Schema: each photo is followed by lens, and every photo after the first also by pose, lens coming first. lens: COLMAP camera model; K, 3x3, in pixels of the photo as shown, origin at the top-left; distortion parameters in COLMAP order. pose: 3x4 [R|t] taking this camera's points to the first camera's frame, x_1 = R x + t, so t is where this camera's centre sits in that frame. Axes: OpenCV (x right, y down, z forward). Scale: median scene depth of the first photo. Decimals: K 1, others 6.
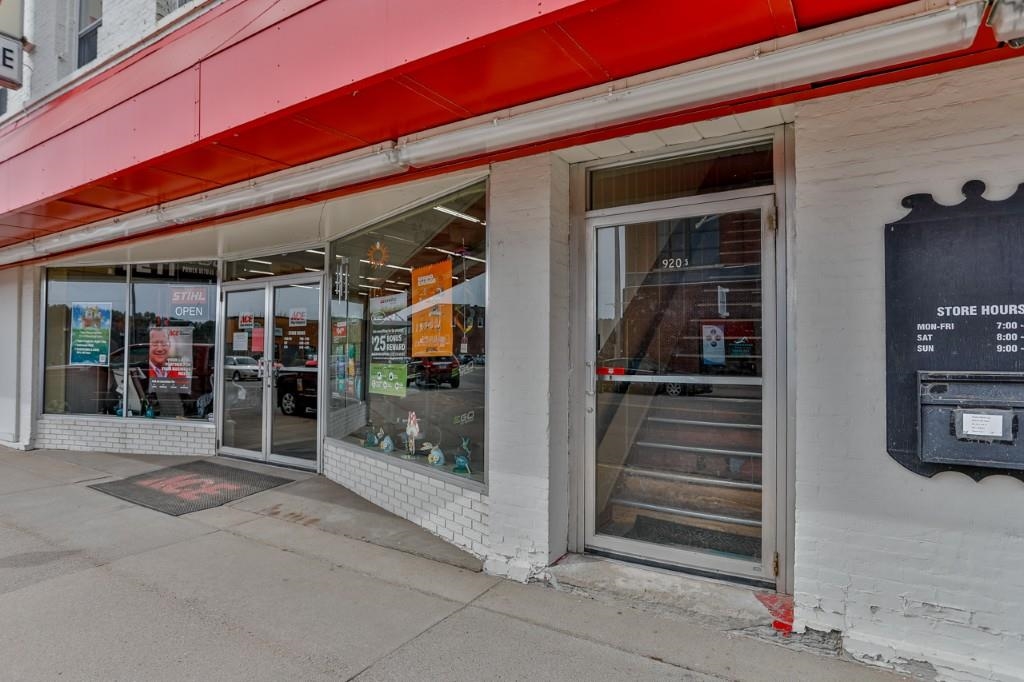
lens RADIAL K [[484.4, 0, 512.0], [0, 484.4, 341.0], [0, 0, 1]] dist [-0.004004, -0.000091]
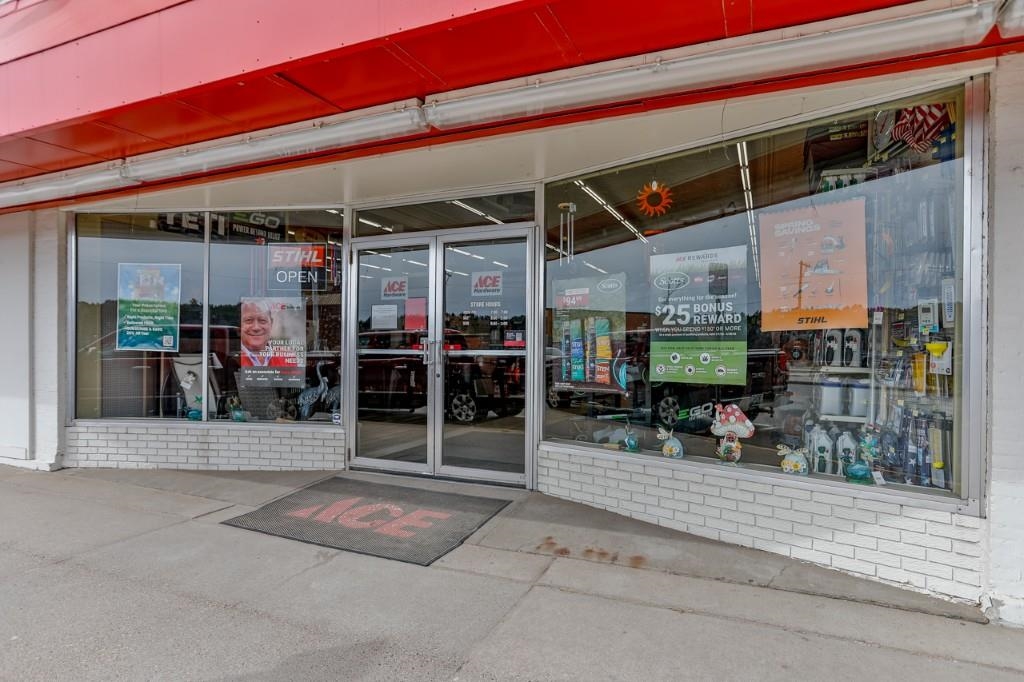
lens RADIAL K [[495.8, 0, 512.0], [0, 495.8, 341.0], [0, 0, 1]] dist [-0.036071, 0.018173]
pose [[0.989294, -0.000620, 0.145932, -0.459614], [-0.001897, 0.999852, 0.017108, 0.023452], [-0.145921, -0.017201, 0.989147, 0.205009]]
